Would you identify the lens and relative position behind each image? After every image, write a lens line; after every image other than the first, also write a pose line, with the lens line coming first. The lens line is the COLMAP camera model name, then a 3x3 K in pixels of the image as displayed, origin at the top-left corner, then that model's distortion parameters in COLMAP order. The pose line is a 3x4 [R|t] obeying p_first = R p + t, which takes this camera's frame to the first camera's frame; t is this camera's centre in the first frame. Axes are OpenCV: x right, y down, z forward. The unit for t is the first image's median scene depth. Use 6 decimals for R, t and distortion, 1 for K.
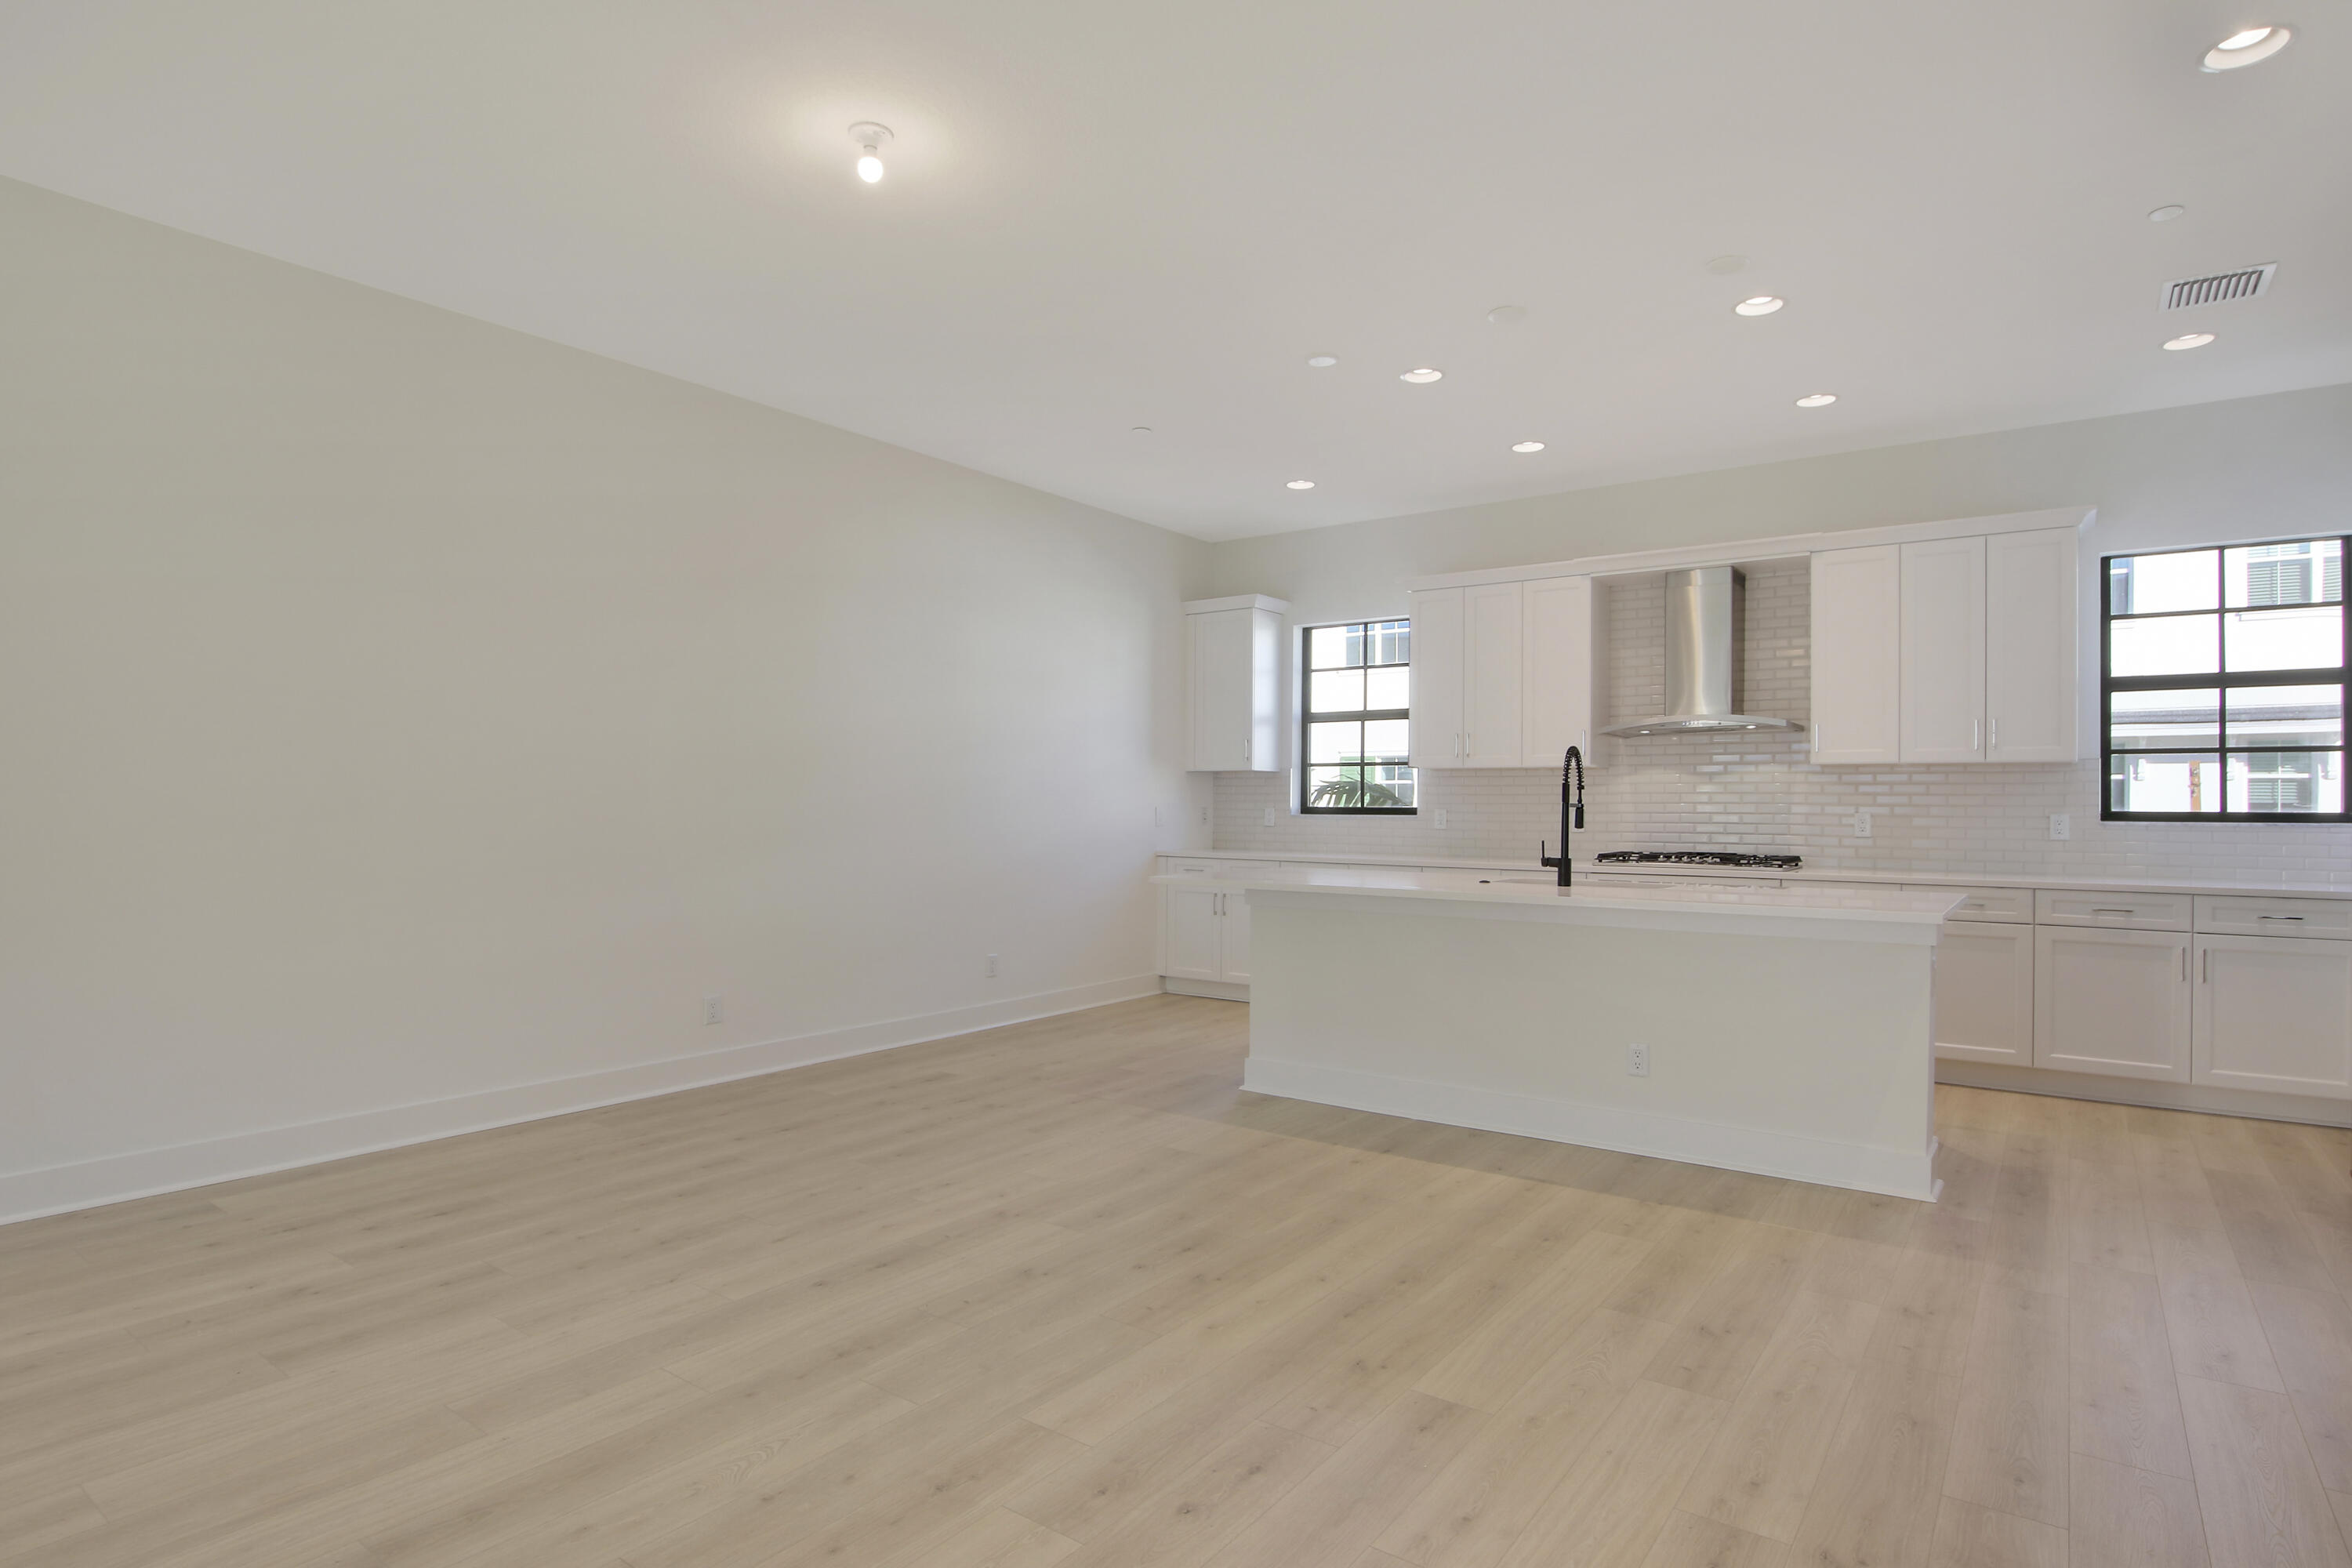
lens RADIAL K [[1261.2, 0, 1217.0], [0, 1261.2, 788.7], [0, 0, 1]] dist [-0.013373, 0.000770]
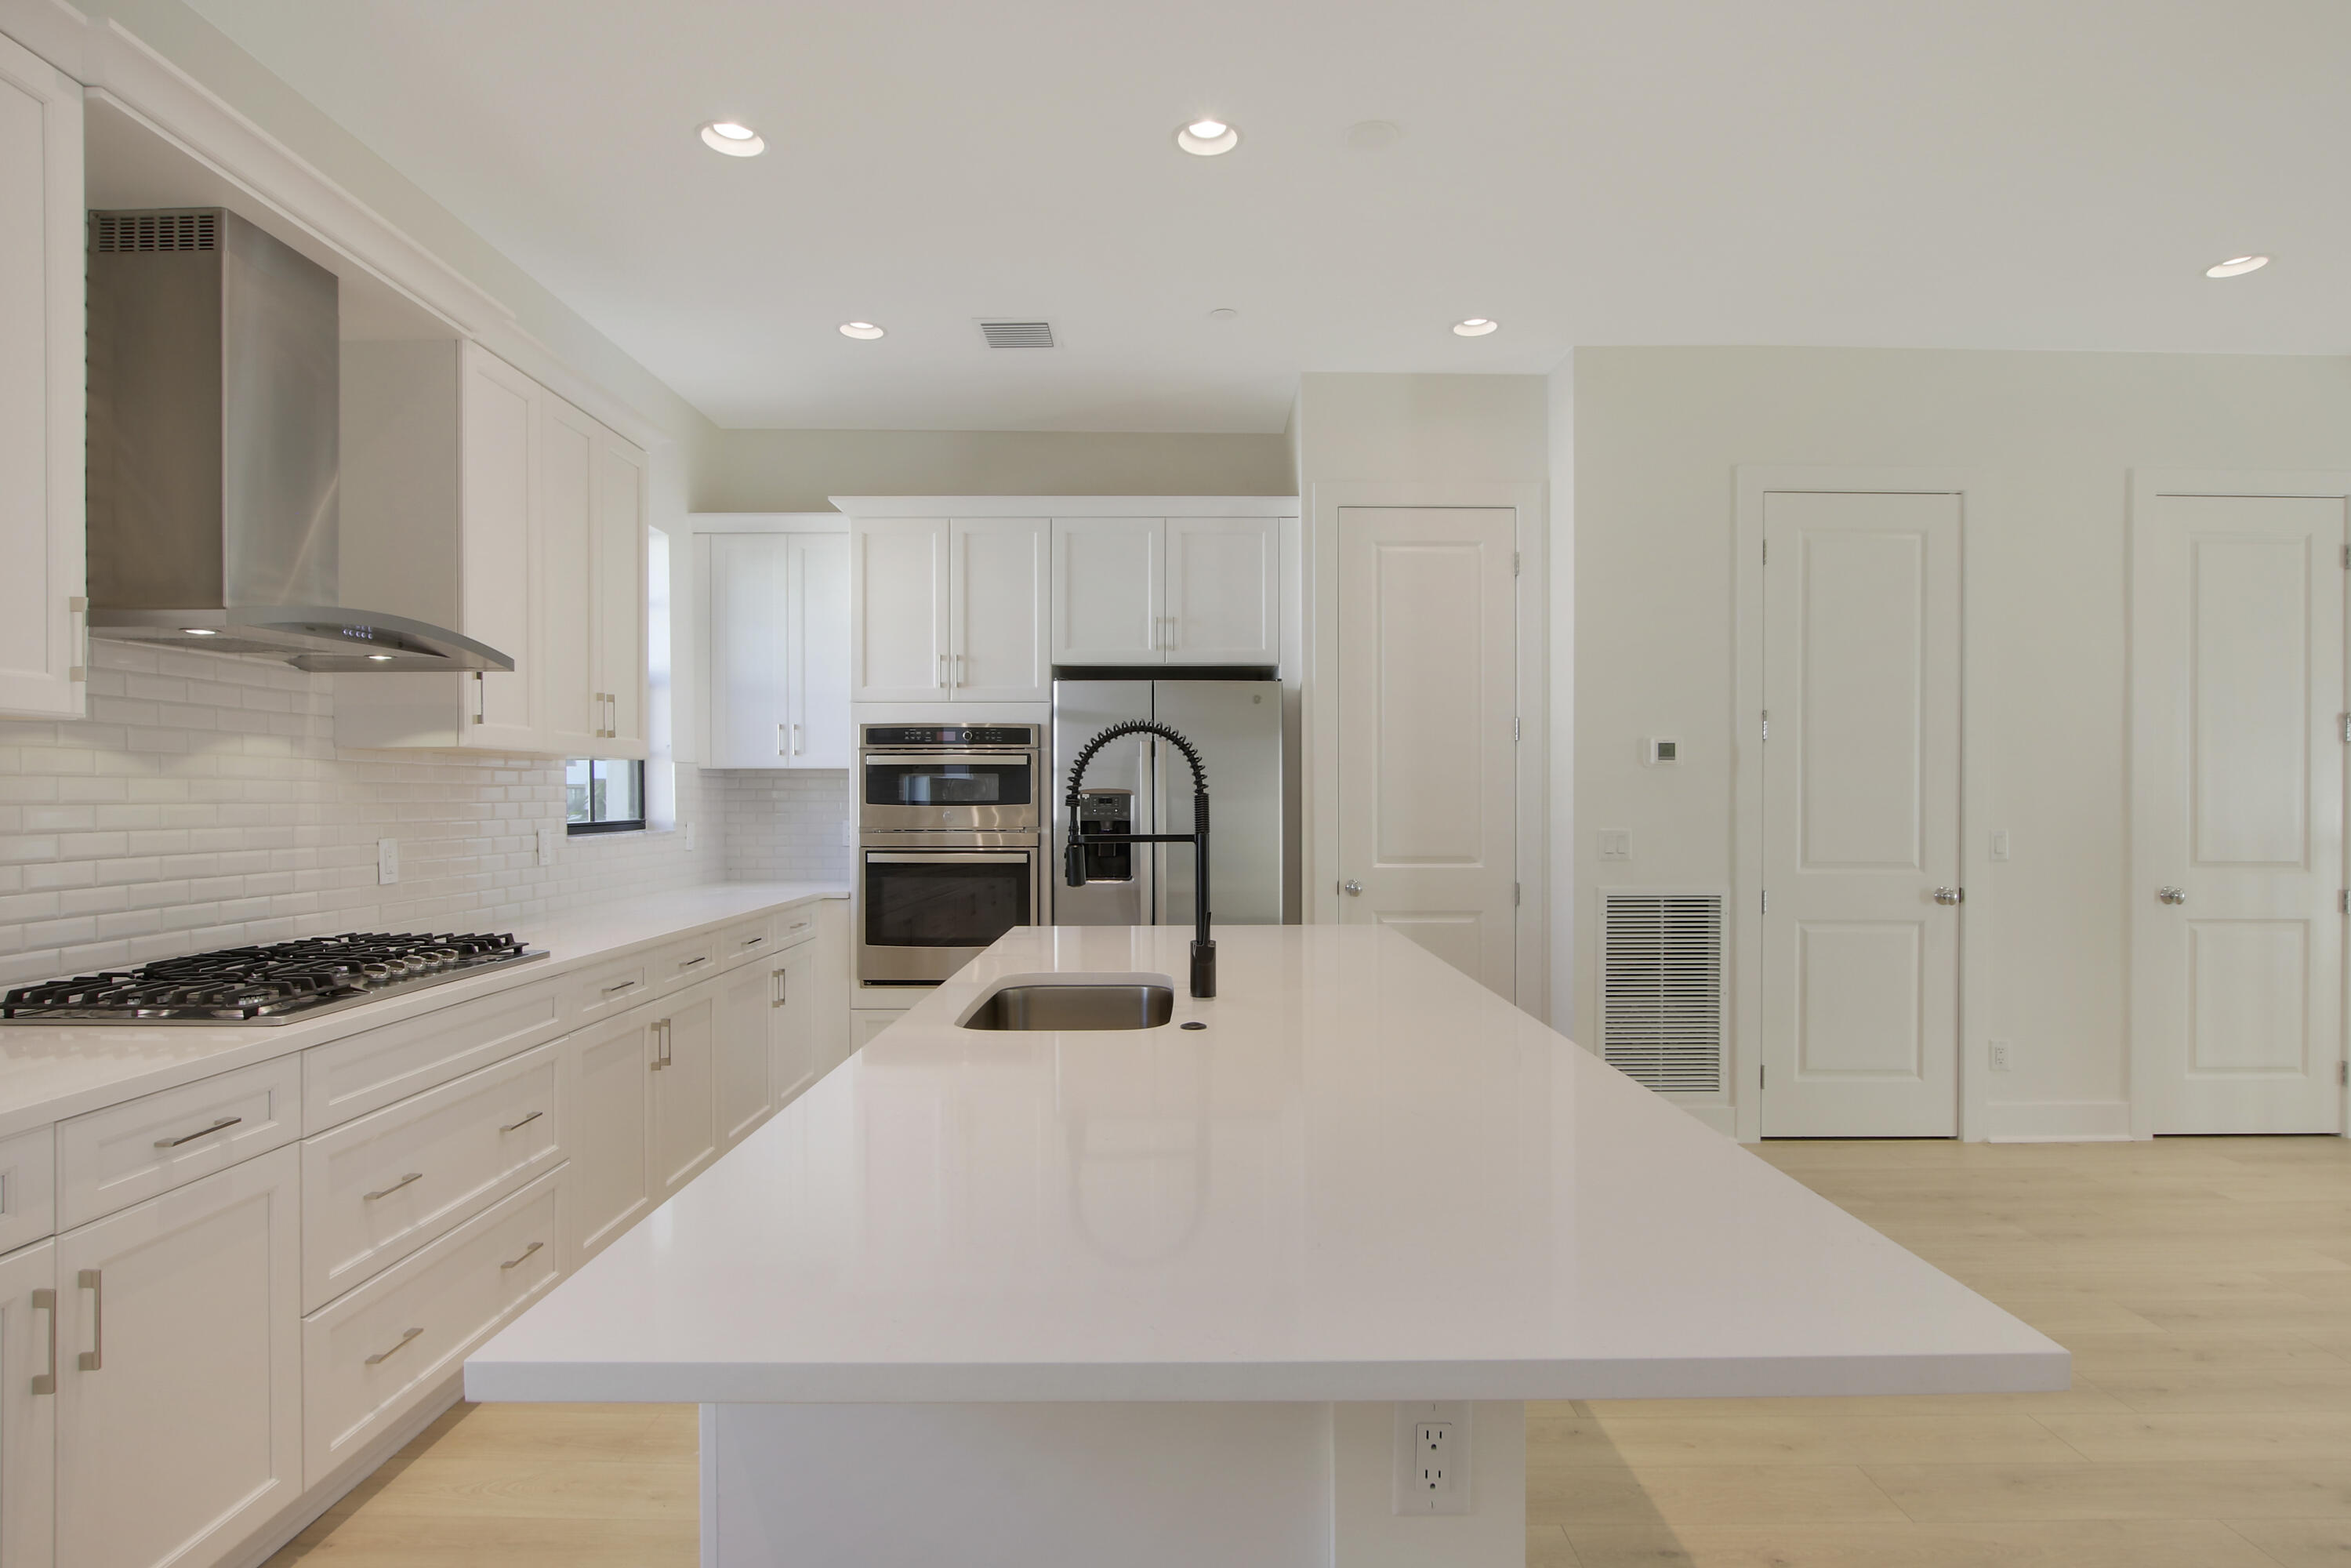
lens RADIAL K [[1243.4, 0, 1182.9], [0, 1243.4, 796.0], [0, 0, 1]] dist [-0.021352, -0.000490]
pose [[-0.580108, -0.008284, 0.814497, -0.095131], [-0.014011, 0.999902, 0.000191, -0.002969], [-0.814419, -0.011301, -0.580167, 0.948207]]
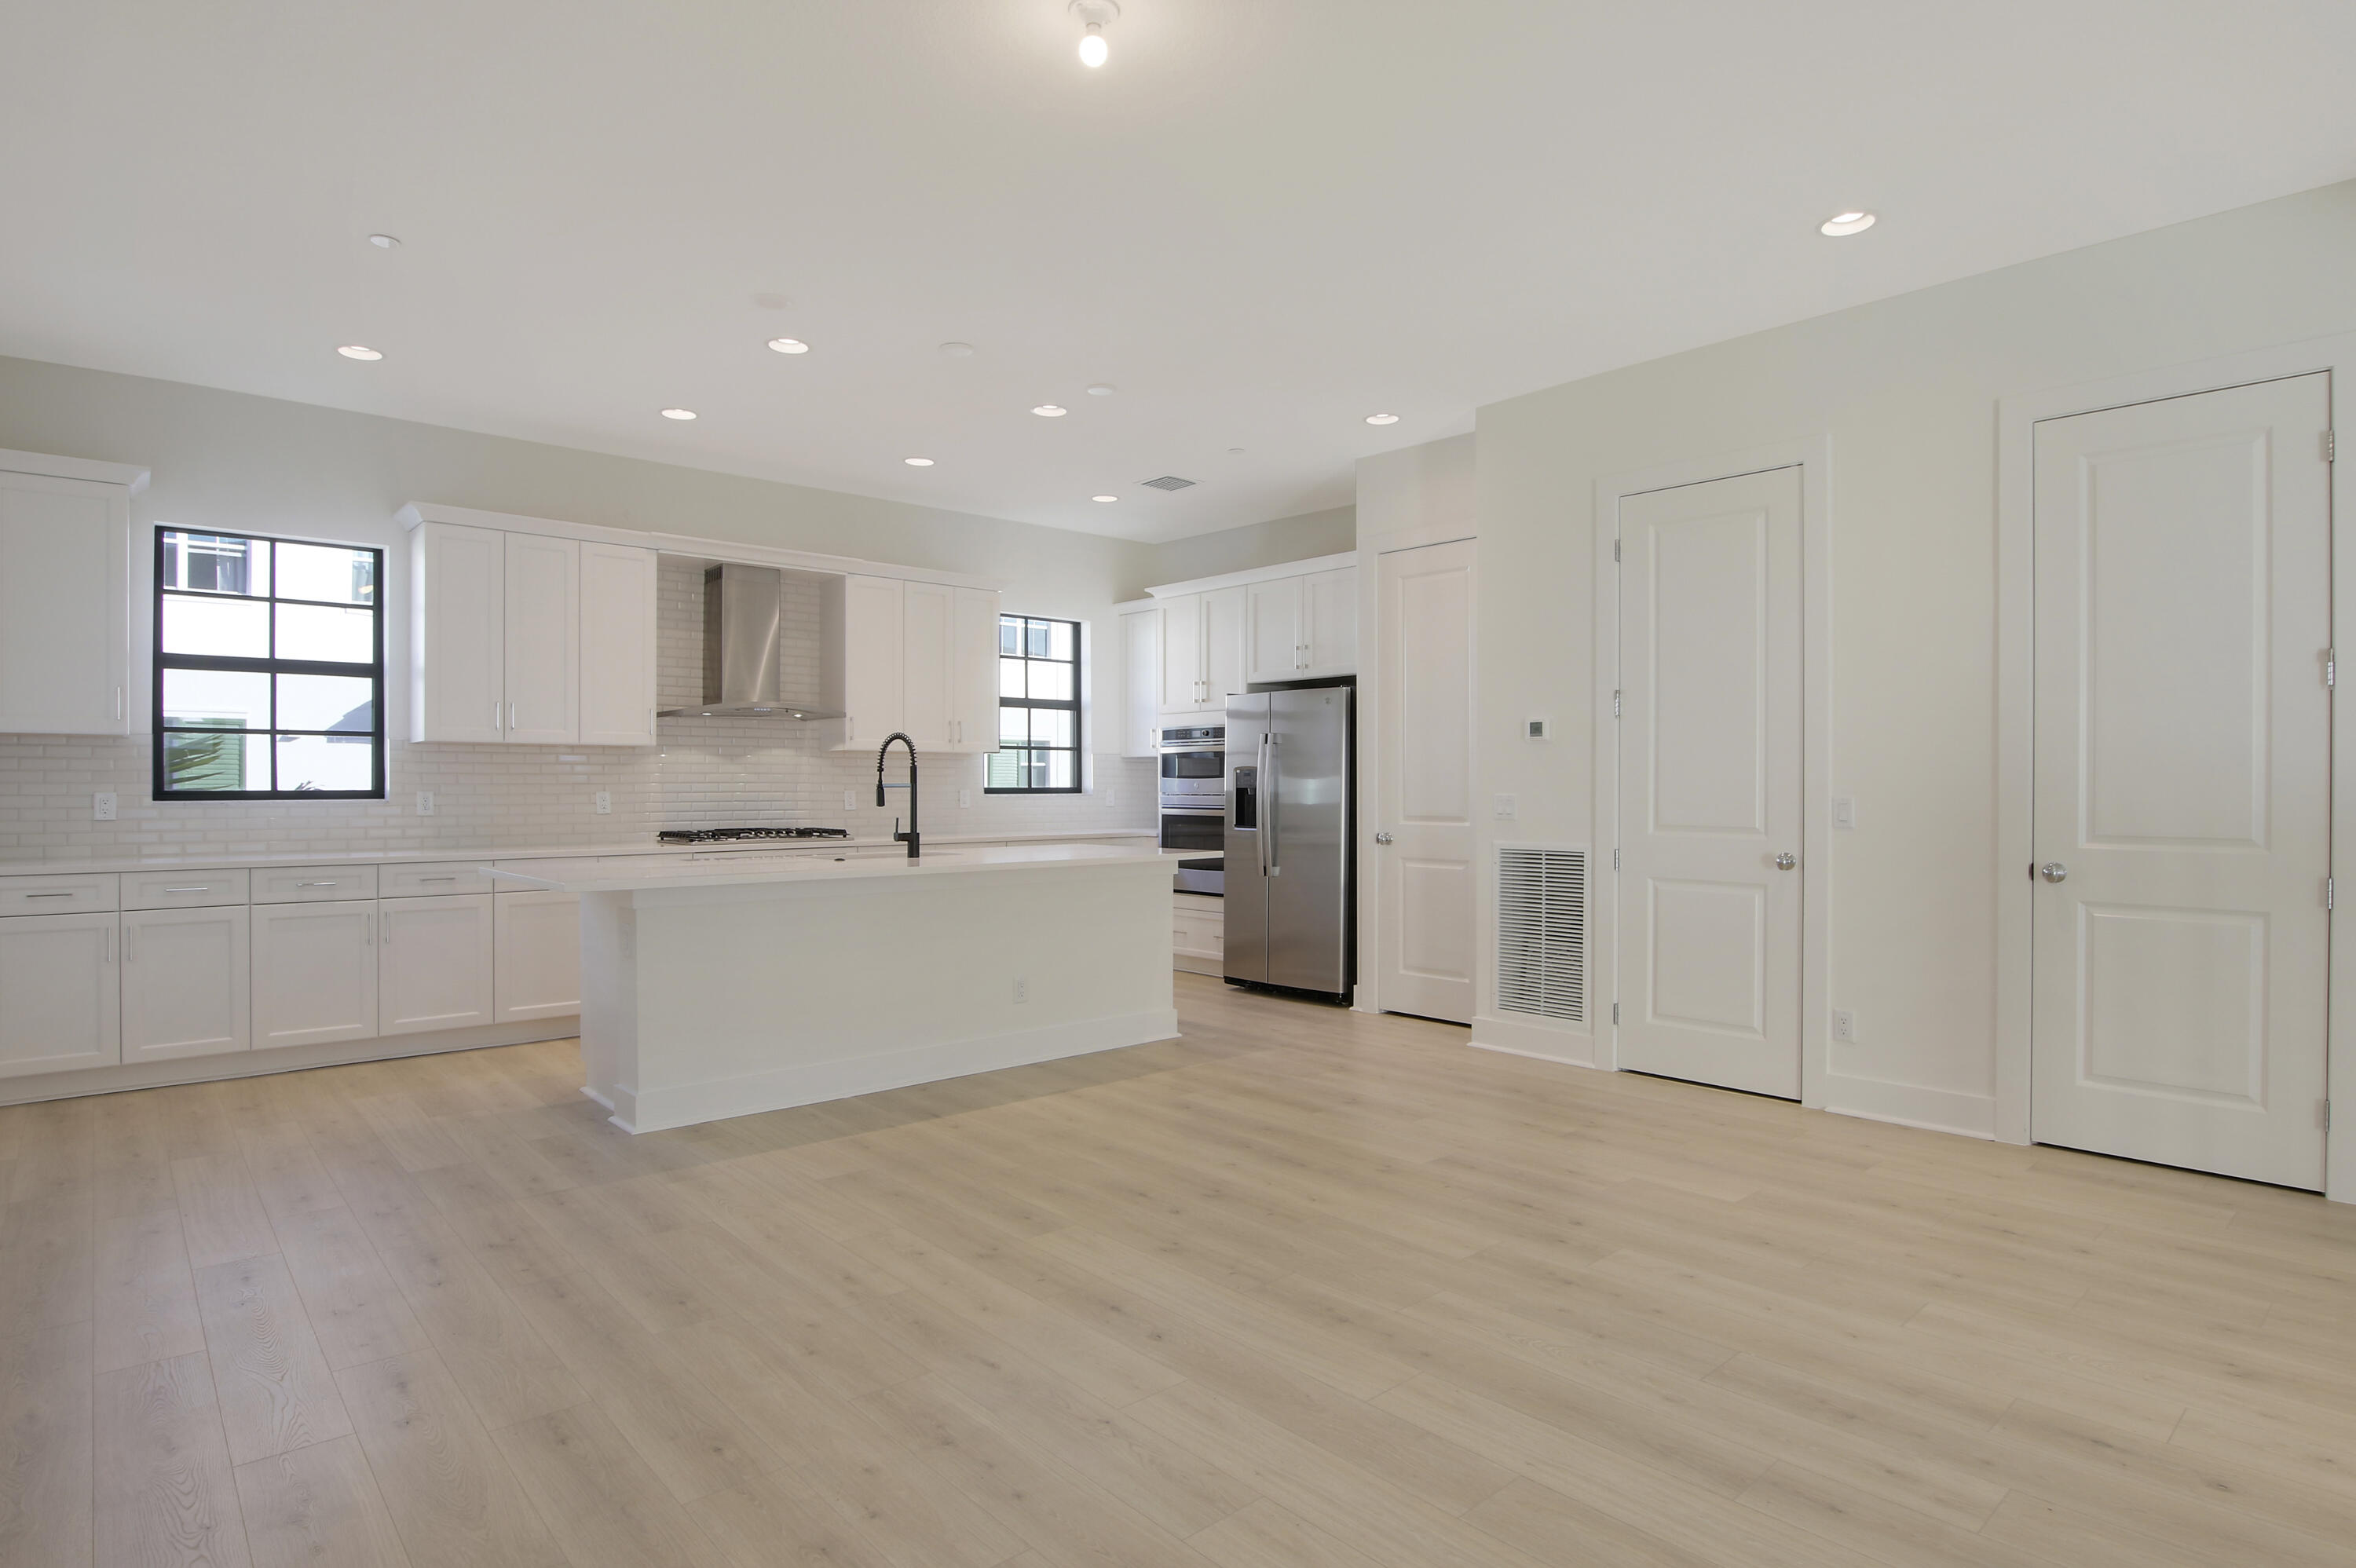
lens RADIAL K [[1246.0, 0, 1183.0], [0, 1246.0, 793.4], [0, 0, 1]] dist [-0.025632, 0.001297]
pose [[0.223366, -0.012874, 0.974650, -0.544977], [-0.009290, 0.999839, 0.015336, 0.000840], [-0.974690, -0.012480, 0.223210, 0.377506]]
